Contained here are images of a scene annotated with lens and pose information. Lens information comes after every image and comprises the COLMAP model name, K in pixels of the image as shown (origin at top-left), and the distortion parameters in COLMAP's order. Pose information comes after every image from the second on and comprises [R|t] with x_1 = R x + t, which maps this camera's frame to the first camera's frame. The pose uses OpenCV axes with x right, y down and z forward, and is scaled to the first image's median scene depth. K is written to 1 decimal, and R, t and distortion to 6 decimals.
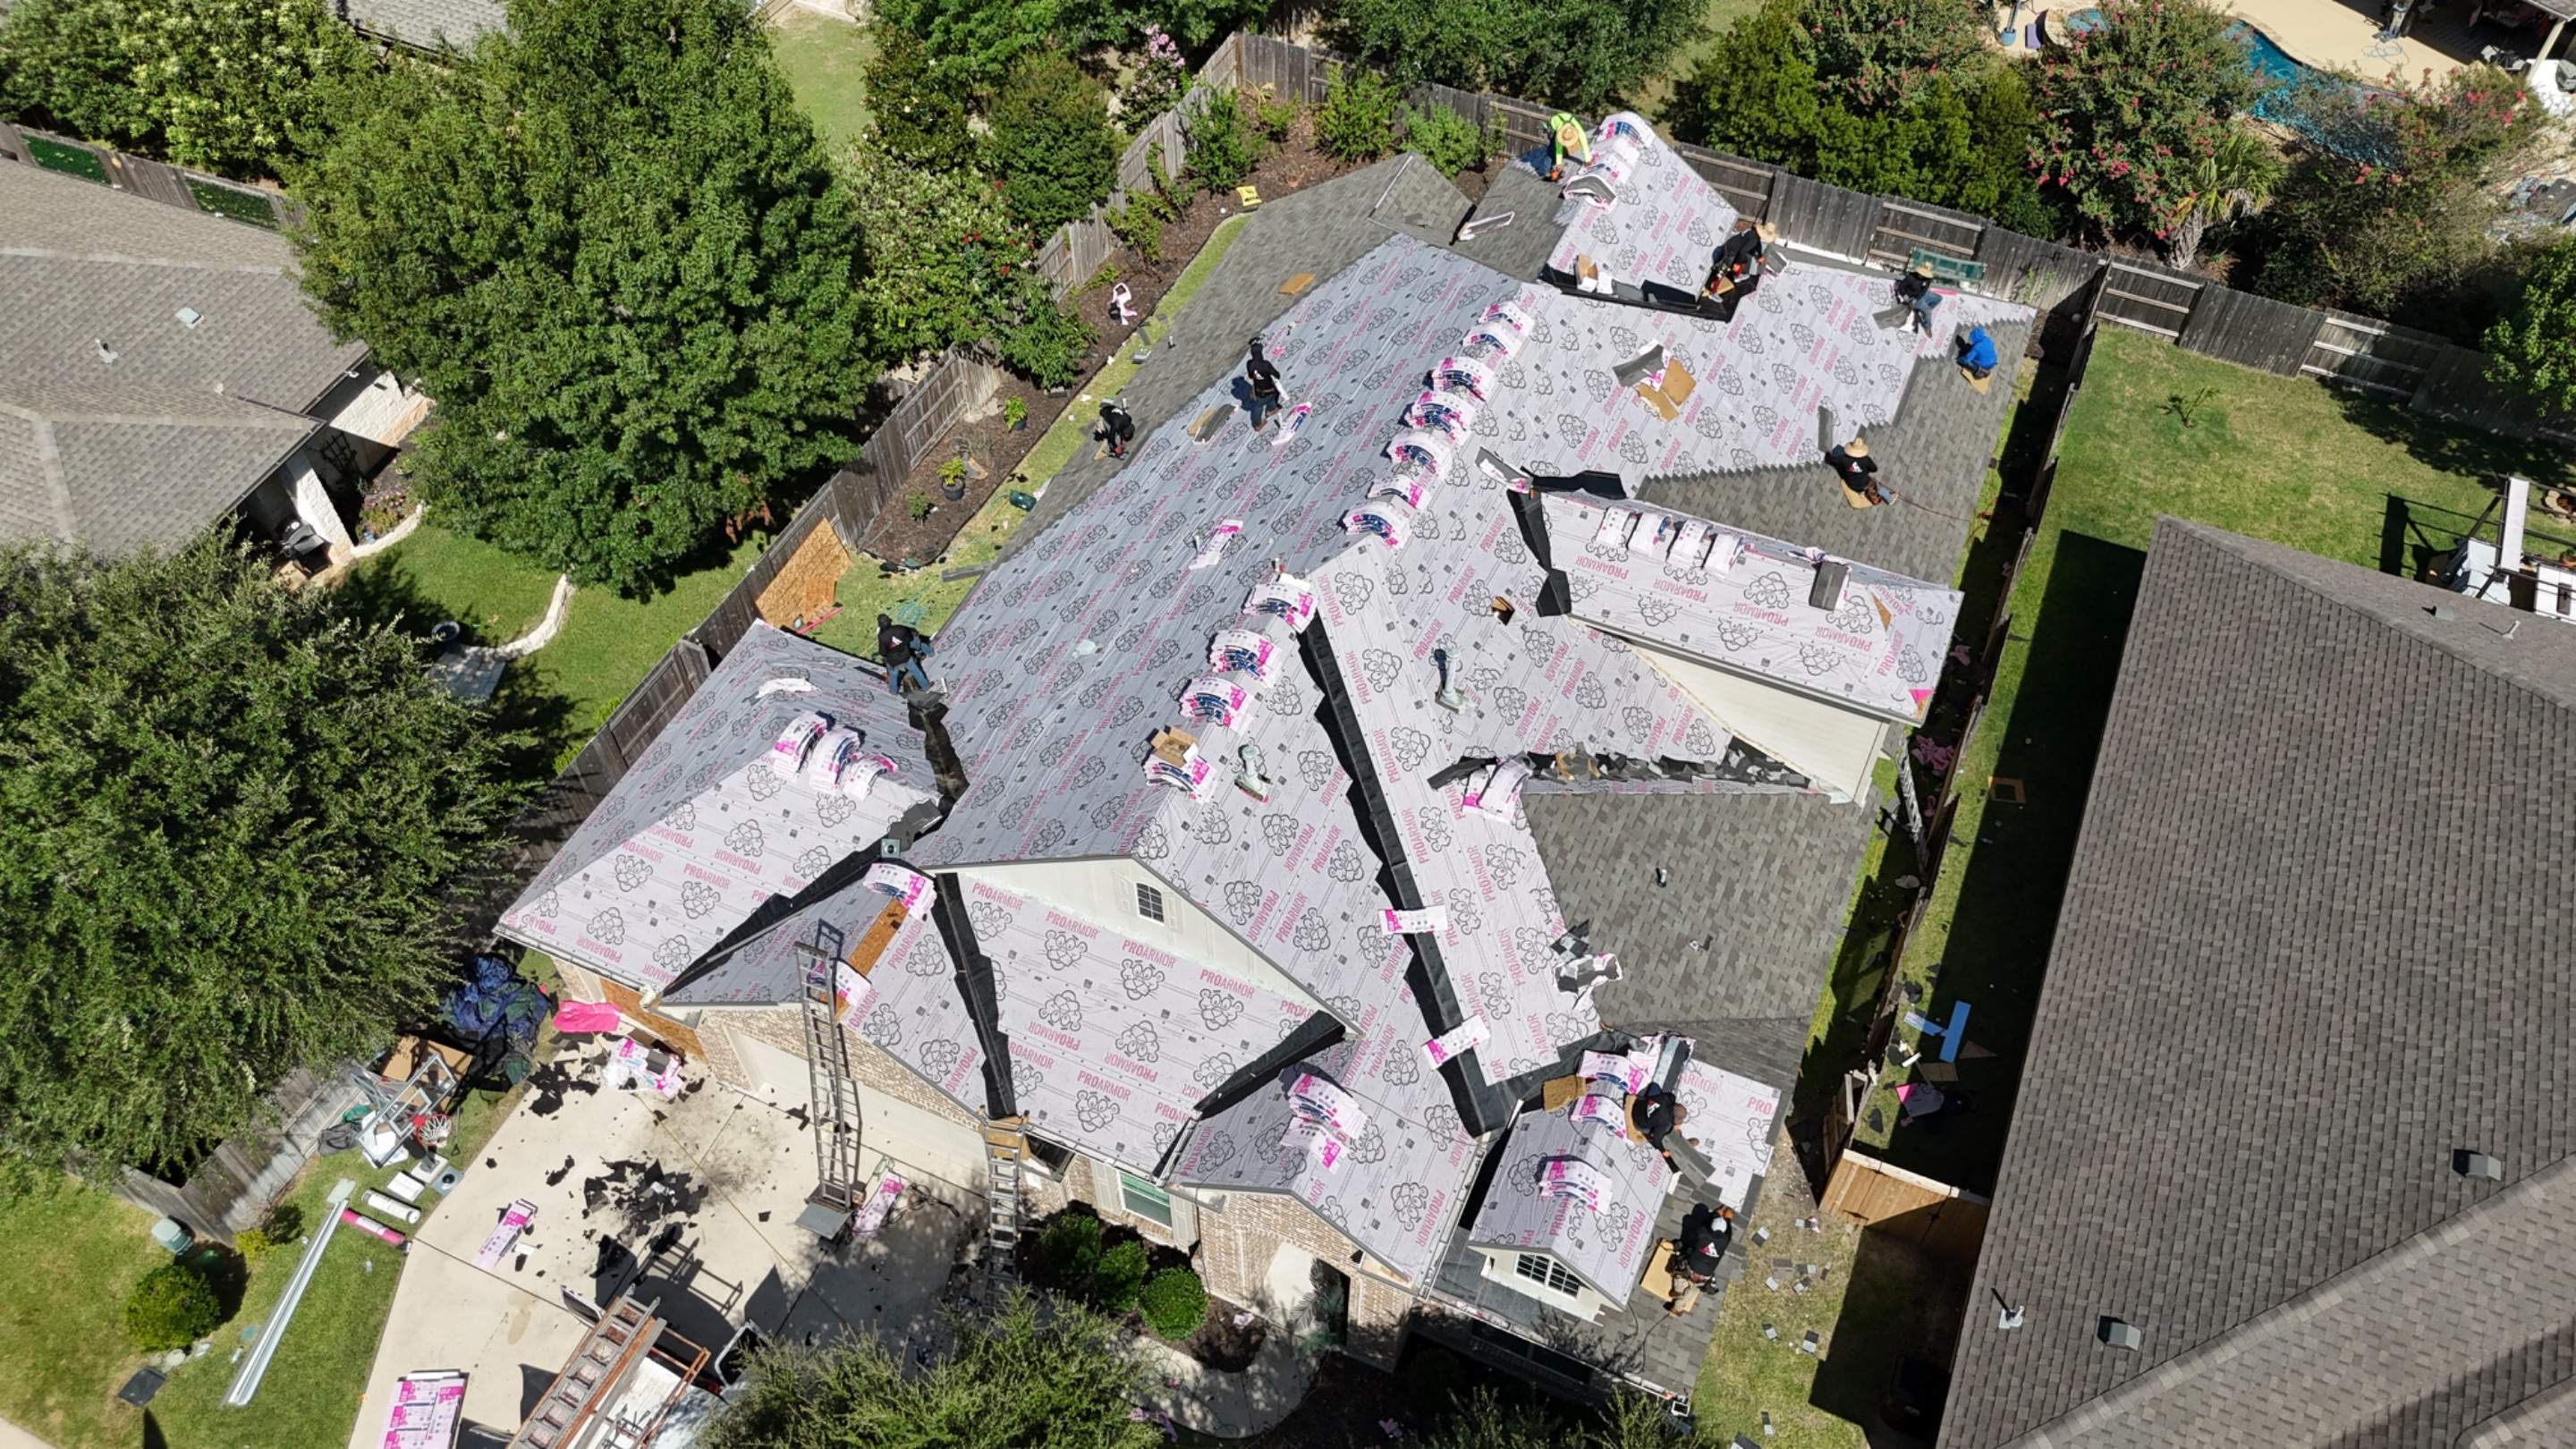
lens RADIAL K [[1922.7, 0, 1288.8], [0, 1922.7, 745.5], [0, 0, 1]] dist [0.075185, -0.071694]
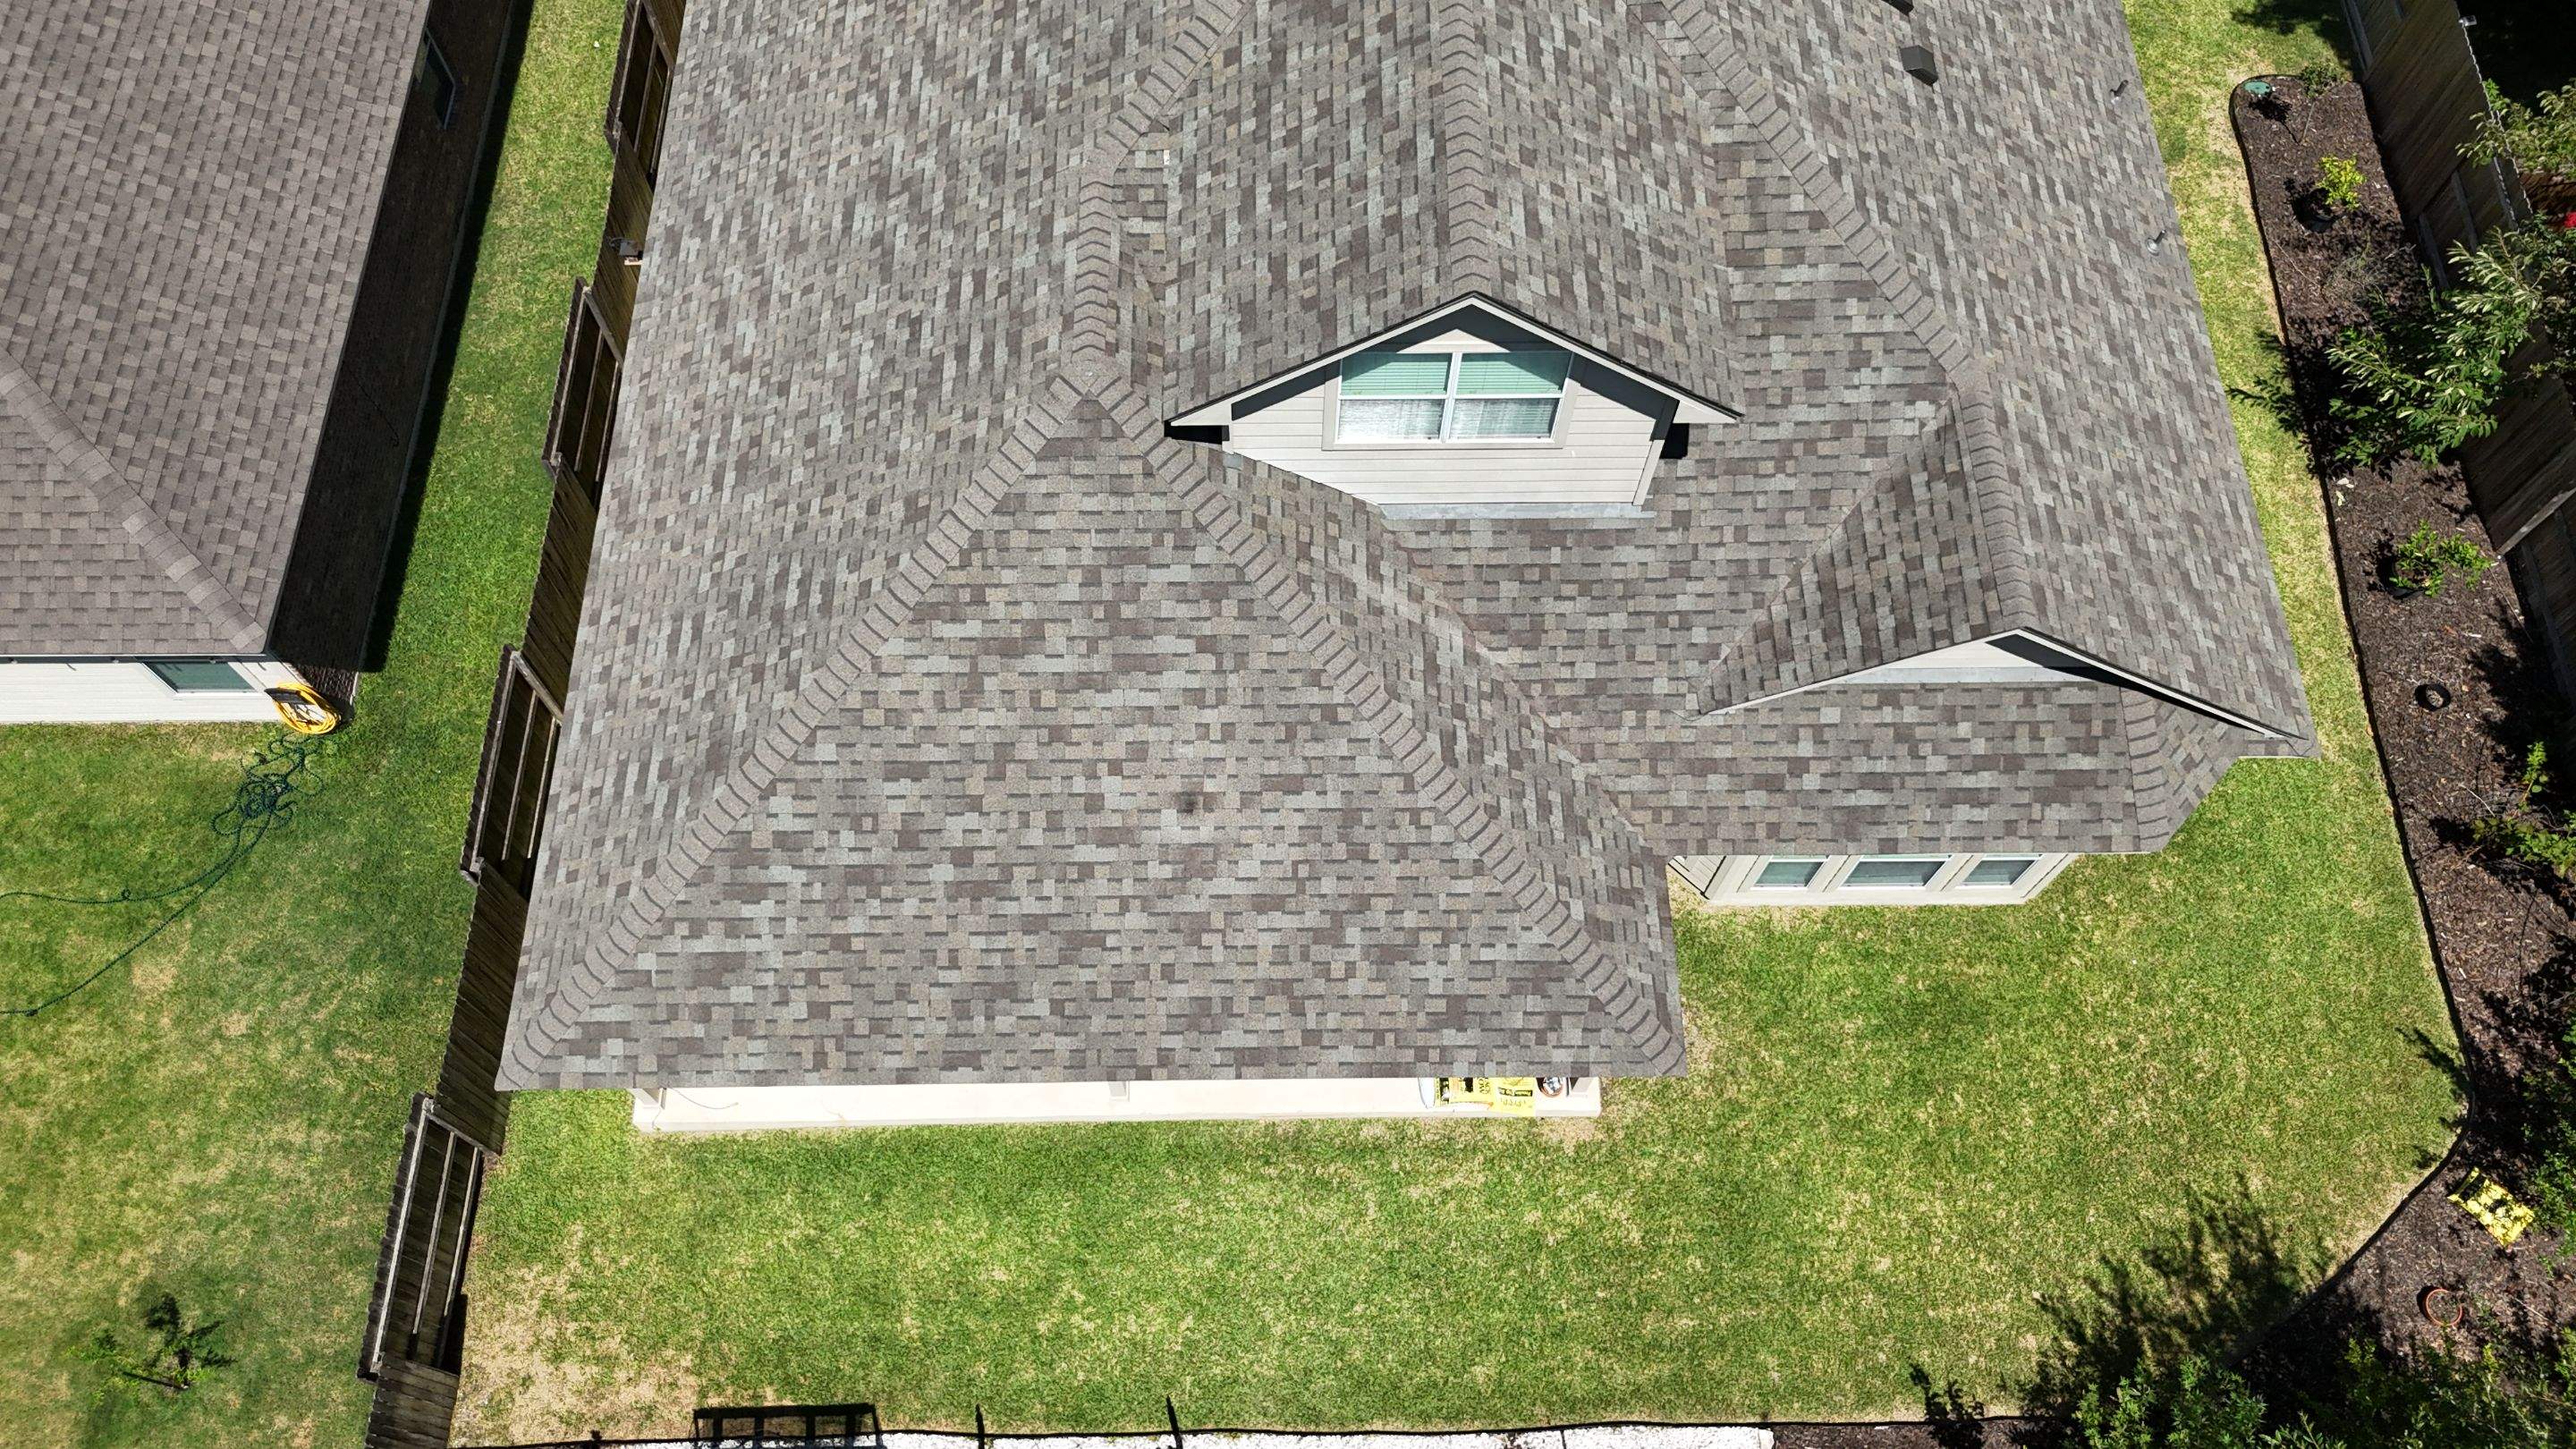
lens RADIAL K [[1876.3, 0, 1288.0], [0, 1876.3, 724.5], [0, 0, 1]] dist [0.105854, -0.138147]
pose [[-0.908871, 0.374900, -0.182765, 0.381758], [-0.324272, -0.359590, 0.874953, -0.822711], [0.262299, 0.854485, 0.448391, 1.092715]]
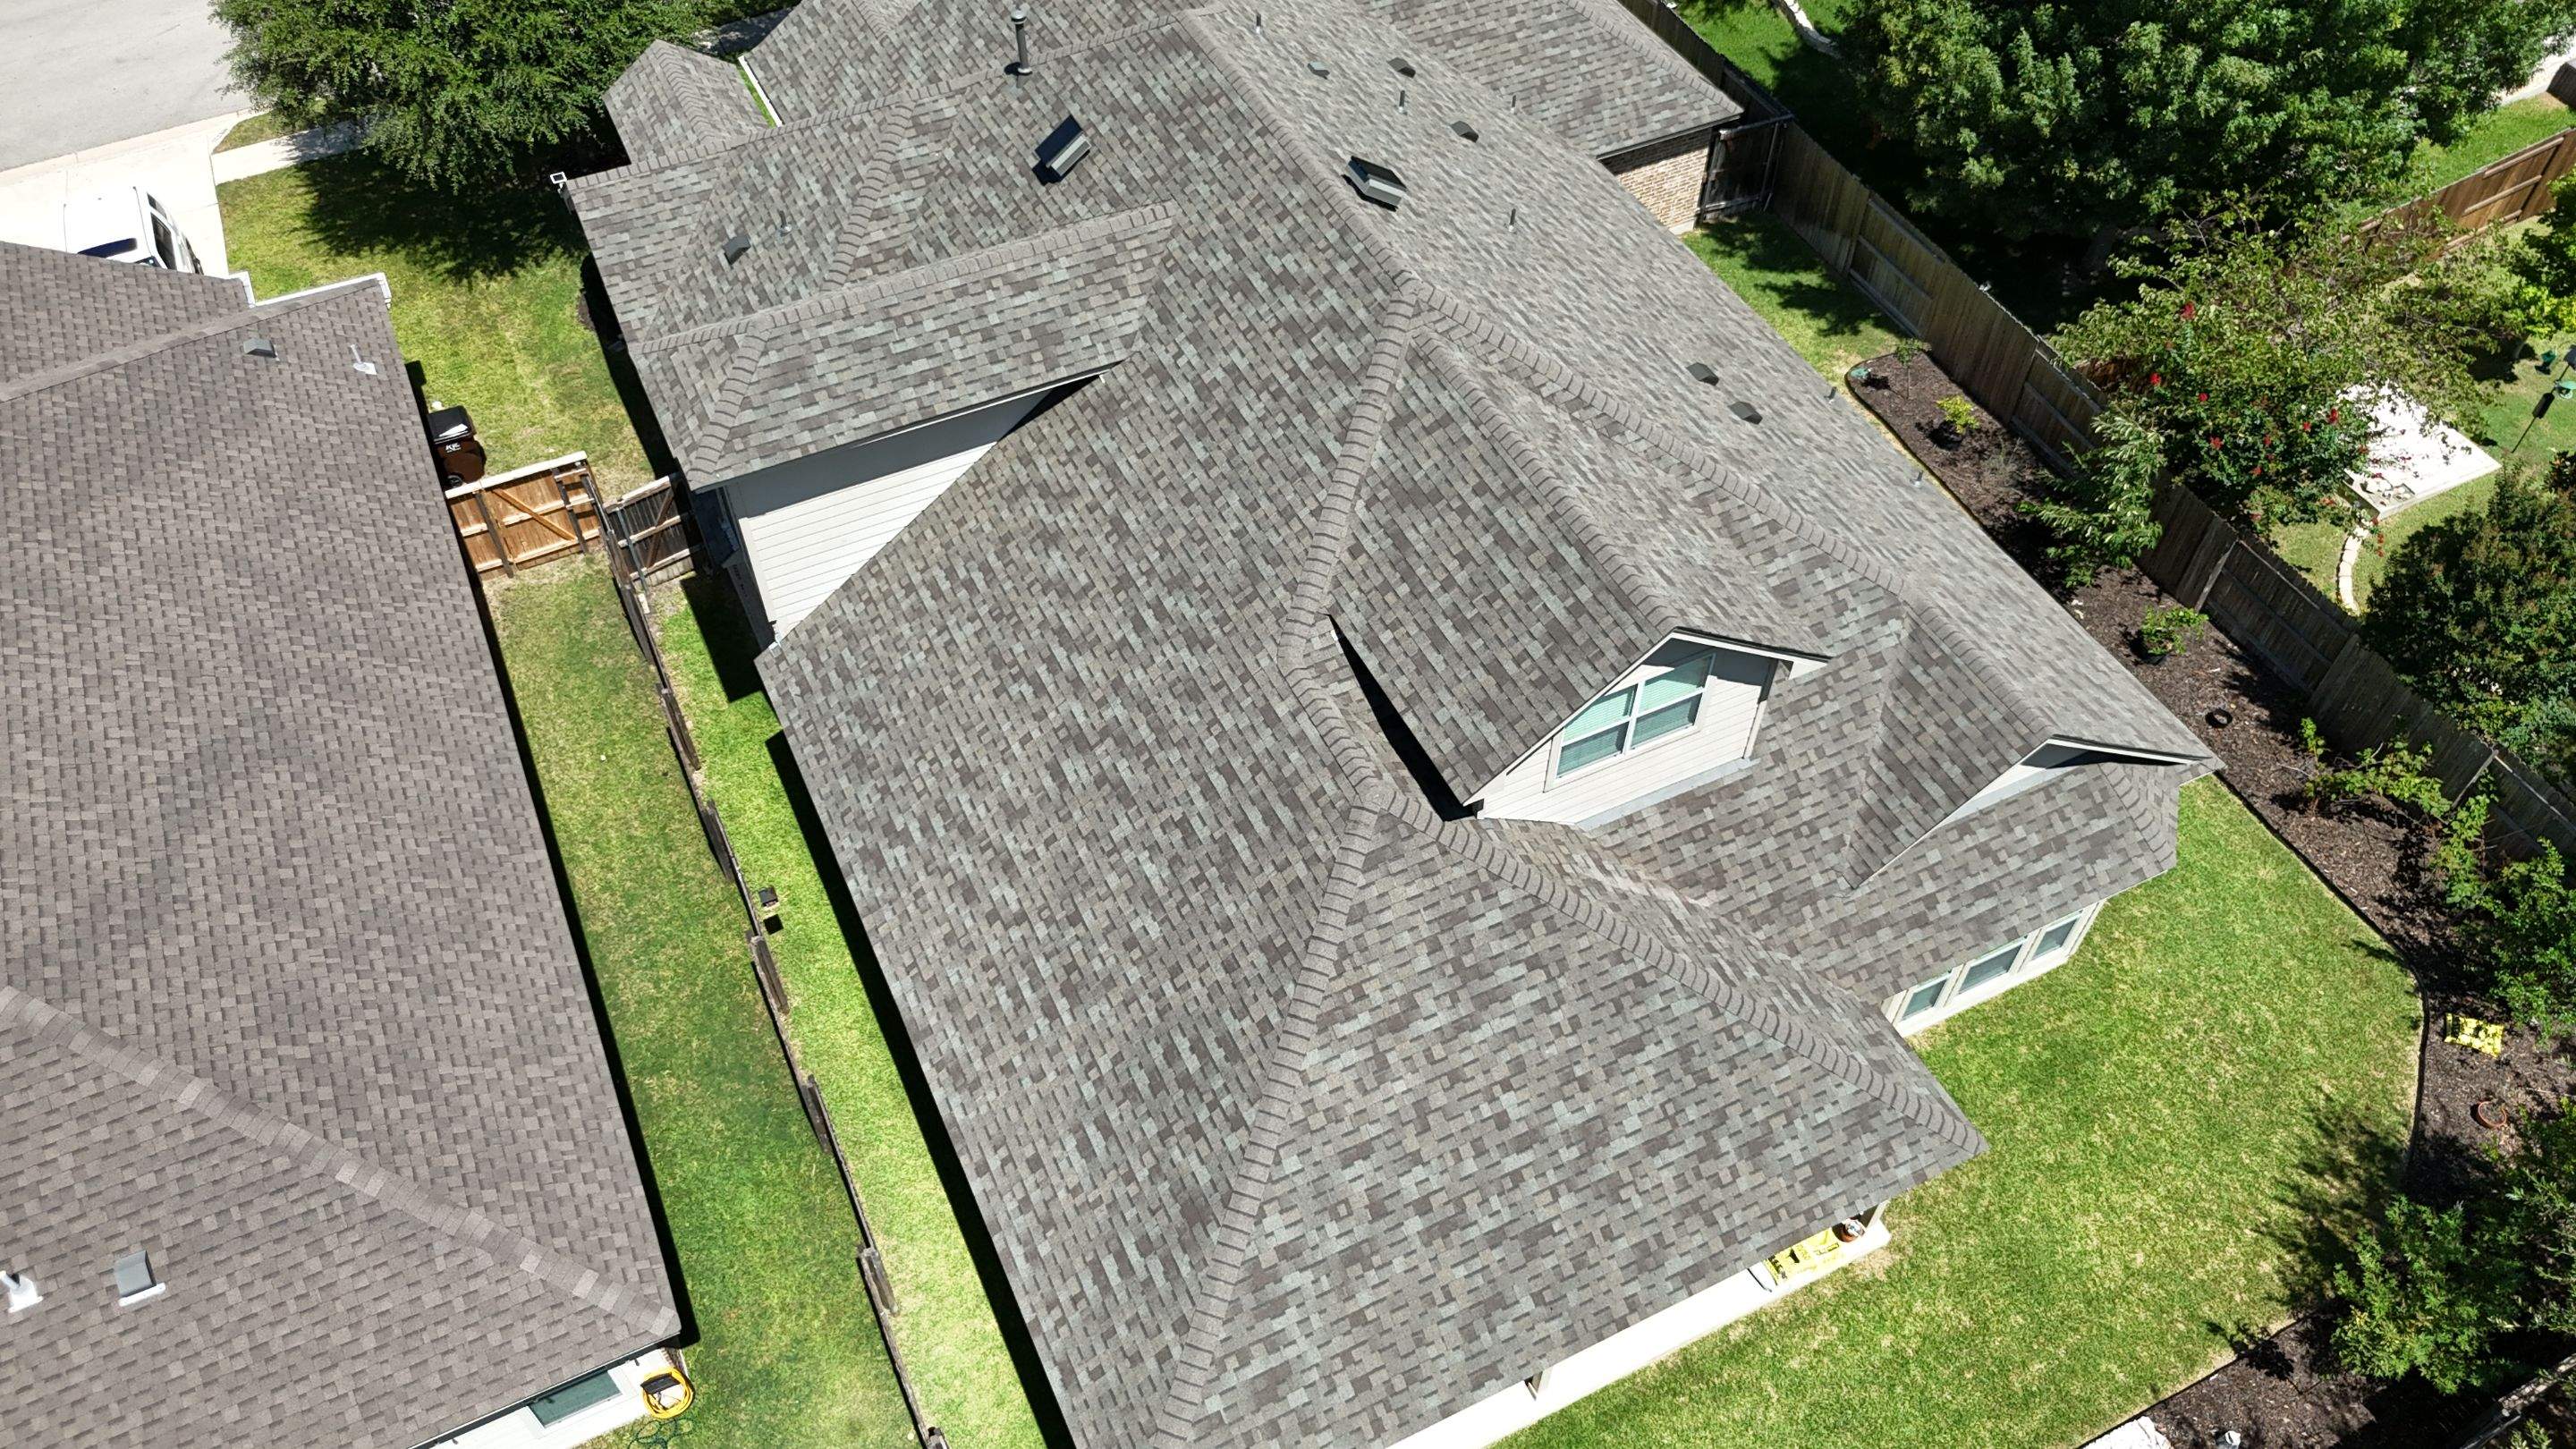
lens RADIAL K [[1898.3, 0, 1288.0], [0, 1898.3, 724.5], [0, 0, 1]] dist [0.077428, -0.093987]
pose [[-0.644430, 0.588446, -0.488305, 0.634377], [-0.587865, 0.027119, 0.808504, -0.839700], [0.489003, 0.808082, 0.328451, 0.971940]]
